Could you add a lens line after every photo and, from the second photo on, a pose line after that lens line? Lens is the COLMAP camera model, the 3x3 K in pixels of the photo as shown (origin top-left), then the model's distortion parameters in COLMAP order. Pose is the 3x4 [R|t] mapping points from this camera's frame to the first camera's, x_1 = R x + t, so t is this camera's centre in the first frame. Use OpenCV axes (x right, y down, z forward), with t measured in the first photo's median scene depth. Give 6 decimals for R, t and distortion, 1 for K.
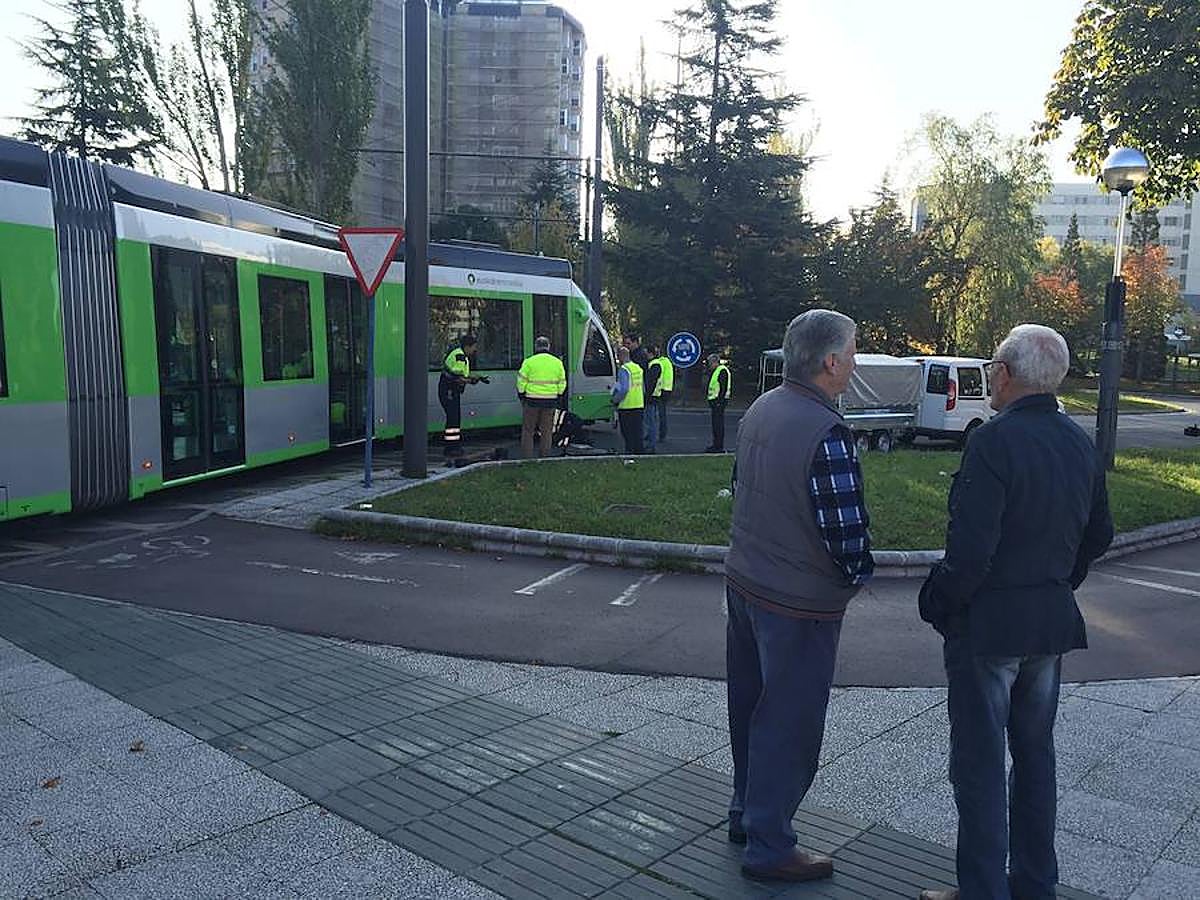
lens RADIAL K [[1040.4, 0, 600.0], [0, 1040.4, 450.0], [0, 0, 1]] dist [0.067177, -0.098130]
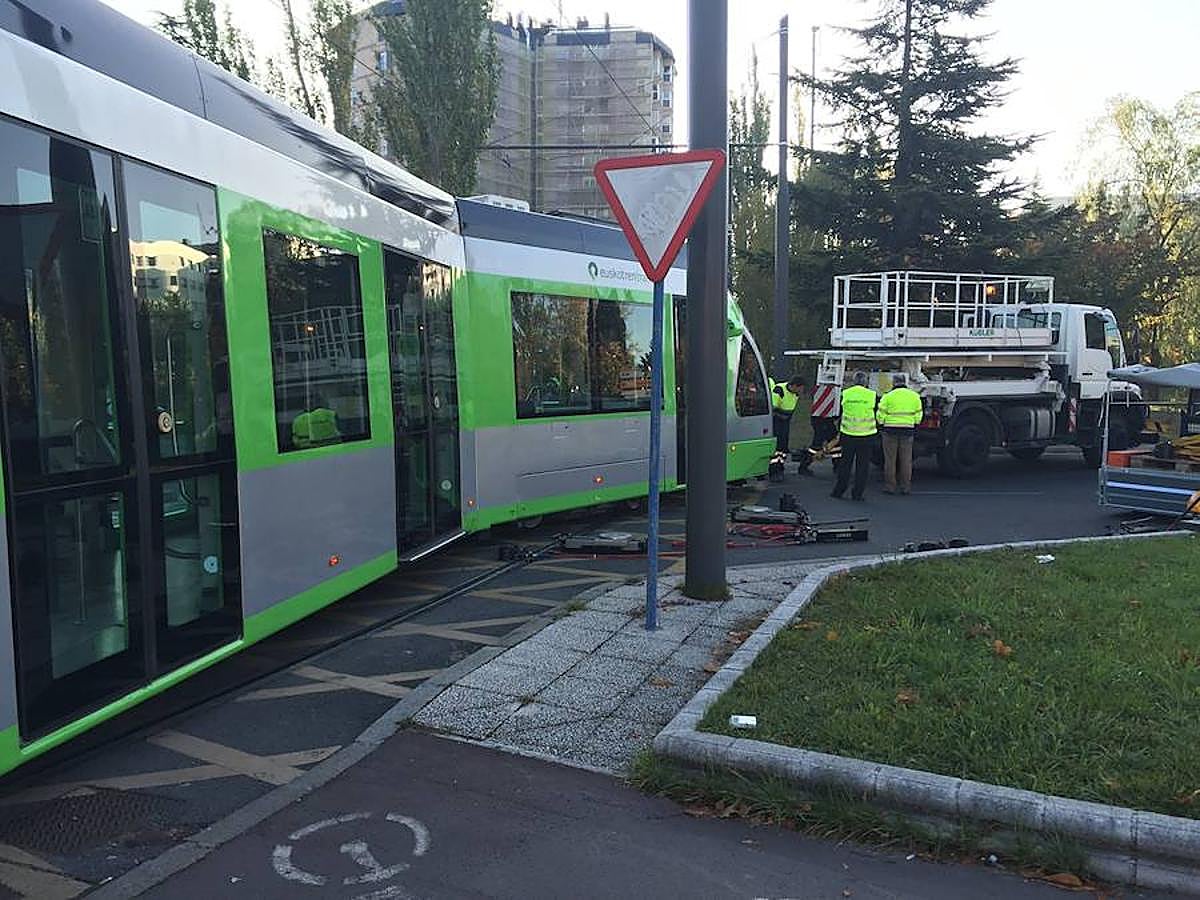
lens RADIAL K [[1014.2, 0, 596.2], [0, 1014.2, 445.1], [0, 0, 1]] dist [0.081962, -0.116336]
pose [[0.997108, -0.021992, -0.072751, -0.064083], [0.019426, 0.999170, -0.035798, -0.012616], [0.073478, 0.034281, 0.996707, 0.140869]]
